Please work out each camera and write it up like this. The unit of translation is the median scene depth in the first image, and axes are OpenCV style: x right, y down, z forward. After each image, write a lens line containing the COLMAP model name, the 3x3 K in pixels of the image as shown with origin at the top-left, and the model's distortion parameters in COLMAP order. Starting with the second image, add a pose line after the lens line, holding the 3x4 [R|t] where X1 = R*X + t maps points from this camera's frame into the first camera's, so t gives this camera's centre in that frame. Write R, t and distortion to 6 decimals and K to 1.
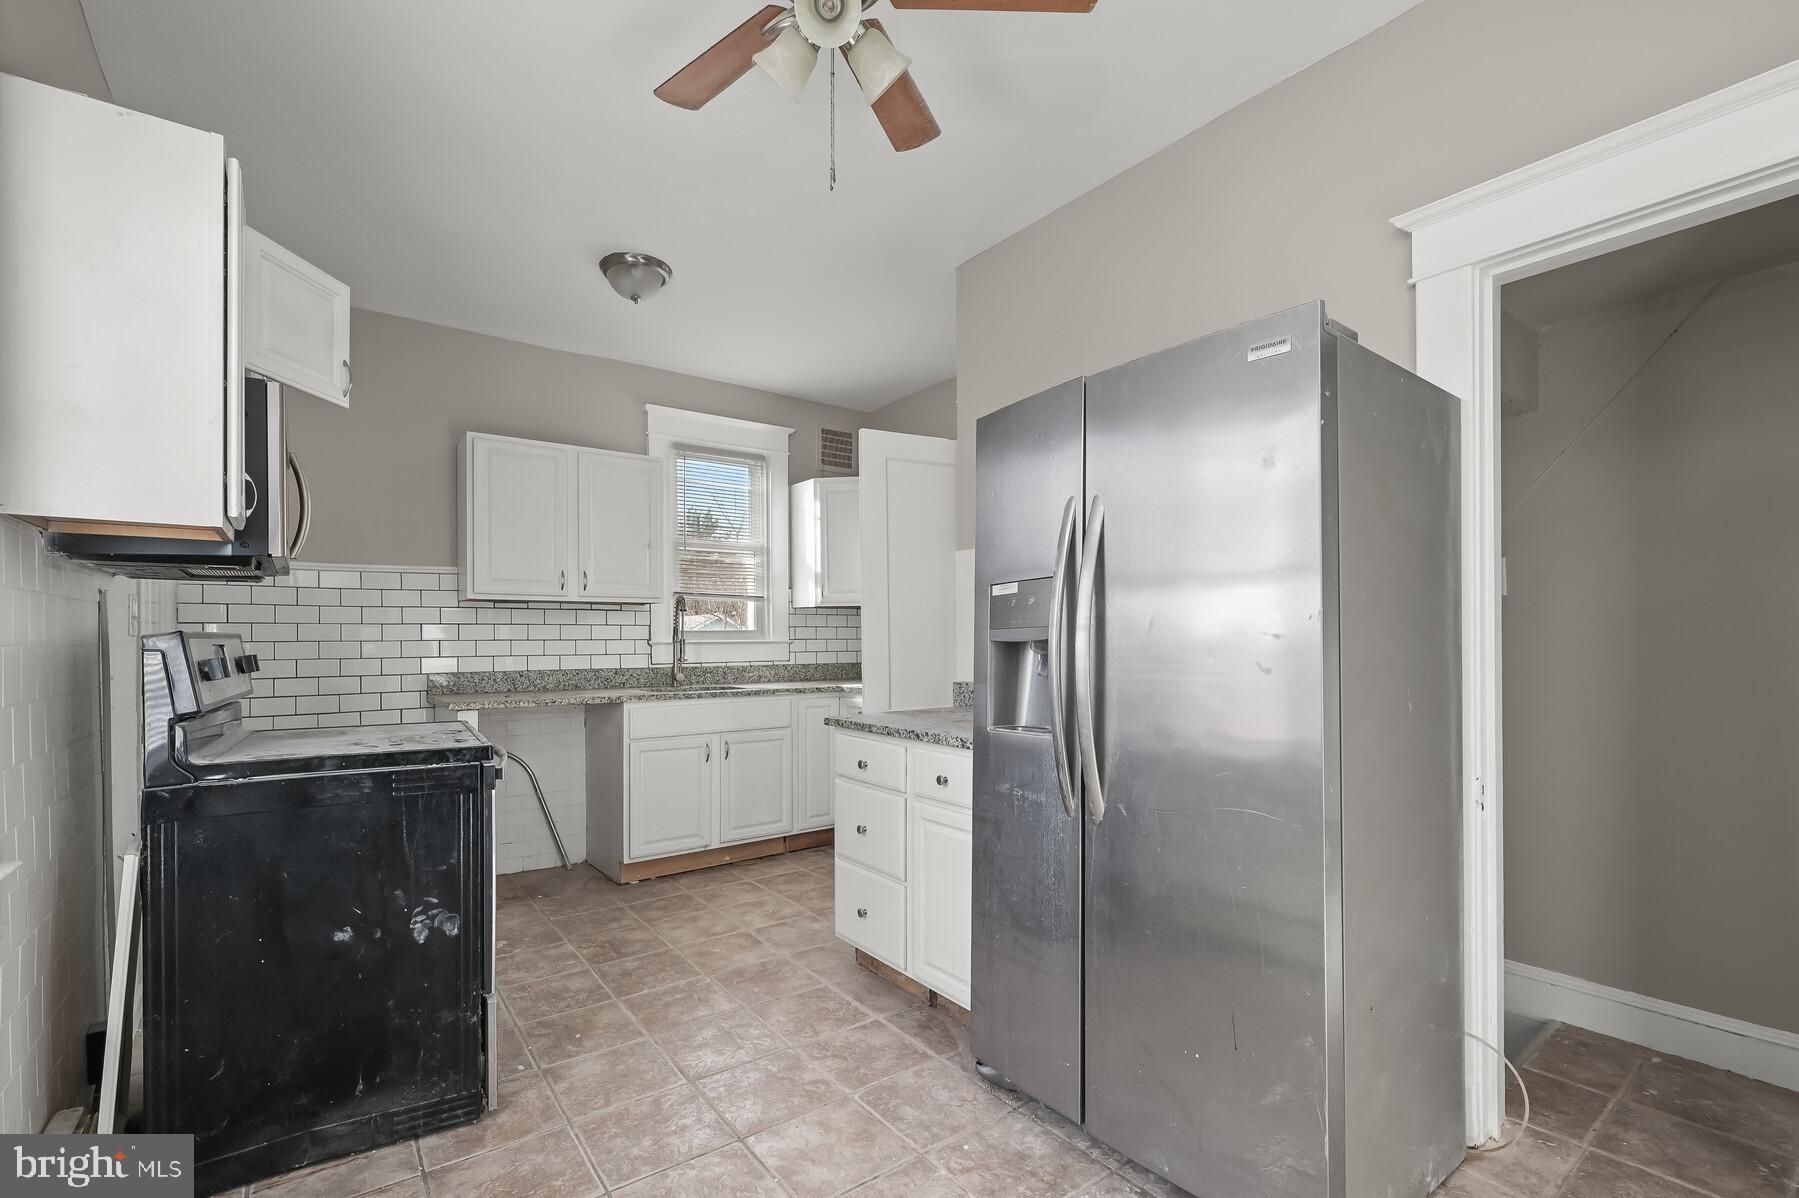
lens RADIAL K [[796.9, 0, 902.0], [0, 796.9, 635.2], [0, 0, 1]] dist [-0.001109, -0.000298]
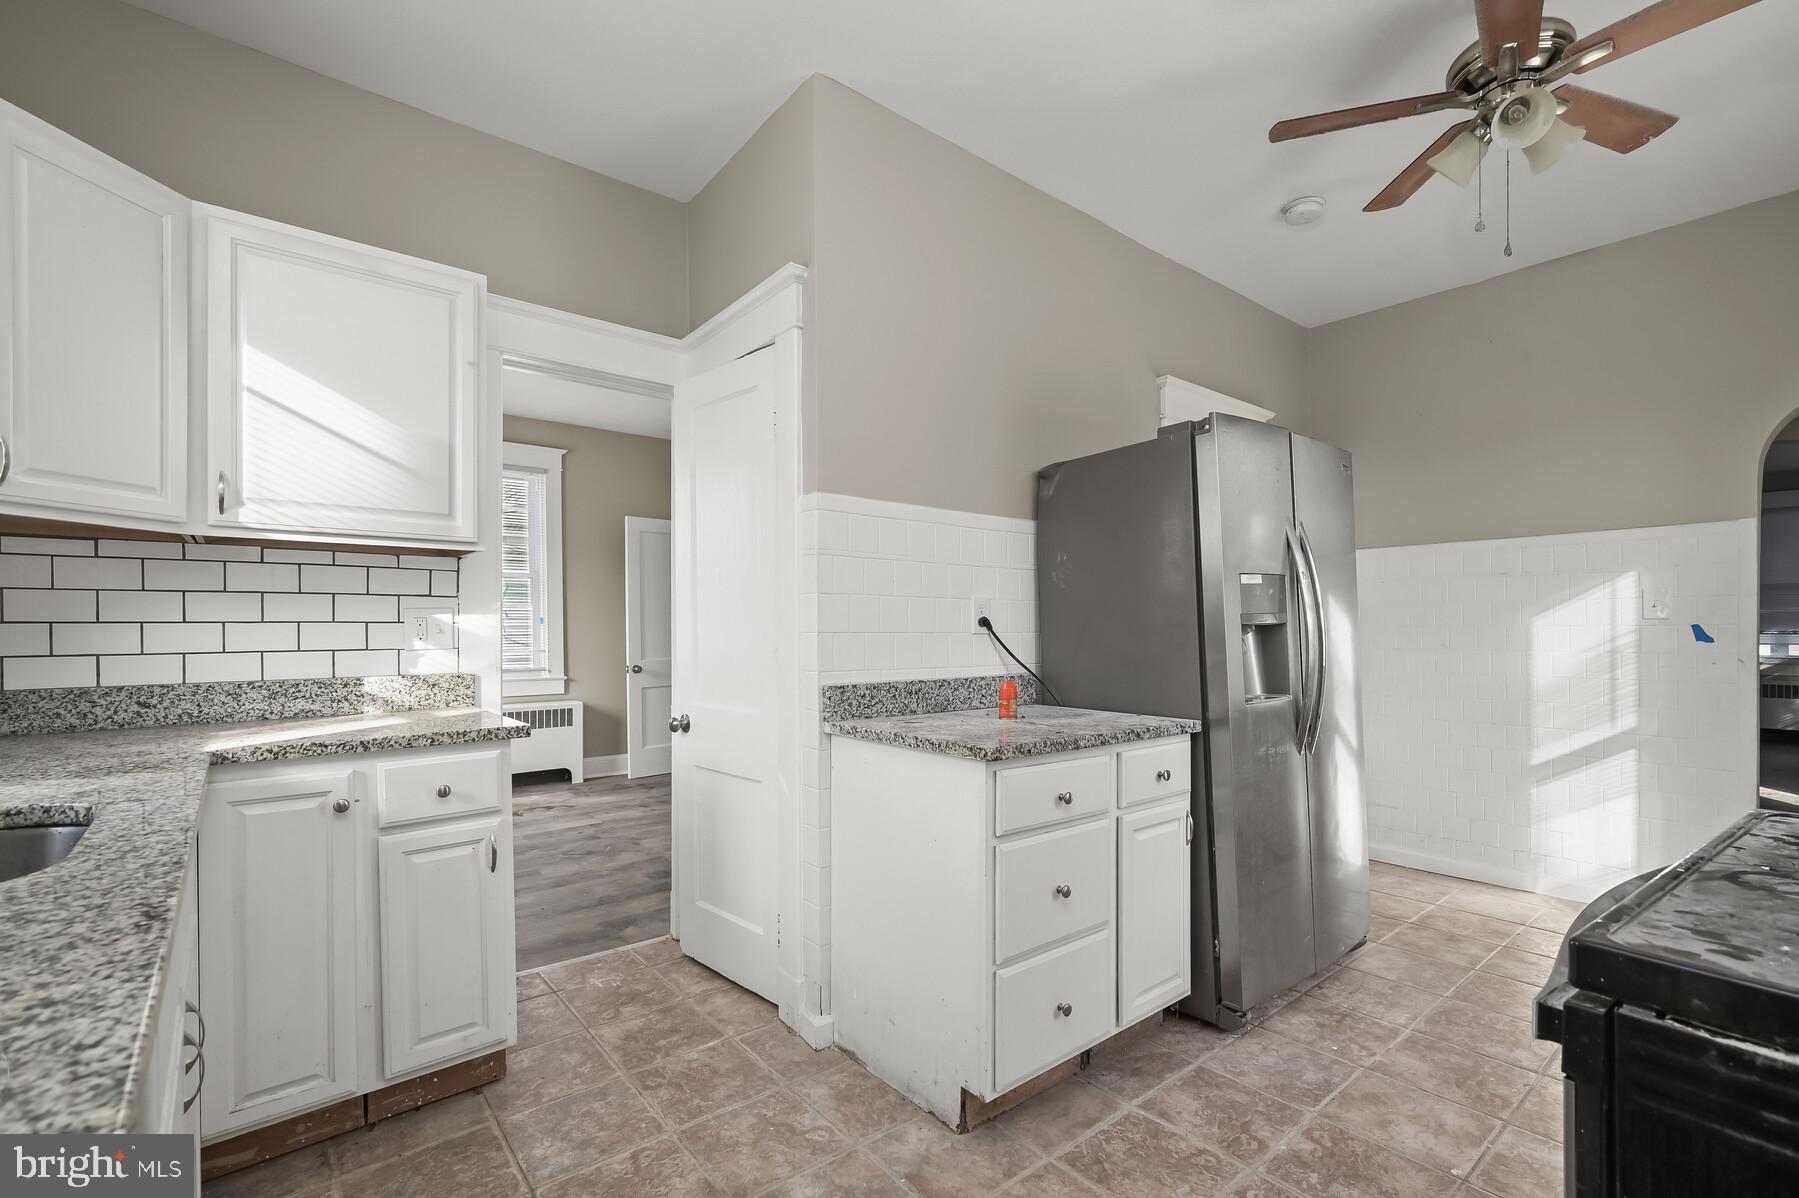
lens RADIAL K [[796.9, 0, 902.0], [0, 796.9, 635.2], [0, 0, 1]] dist [-0.001109, -0.000298]
pose [[-0.045229, 0.008116, 0.998944, -0.848685], [0.005876, 0.999952, -0.007858, 0.024973], [-0.998959, 0.005514, -0.045274, 1.328141]]
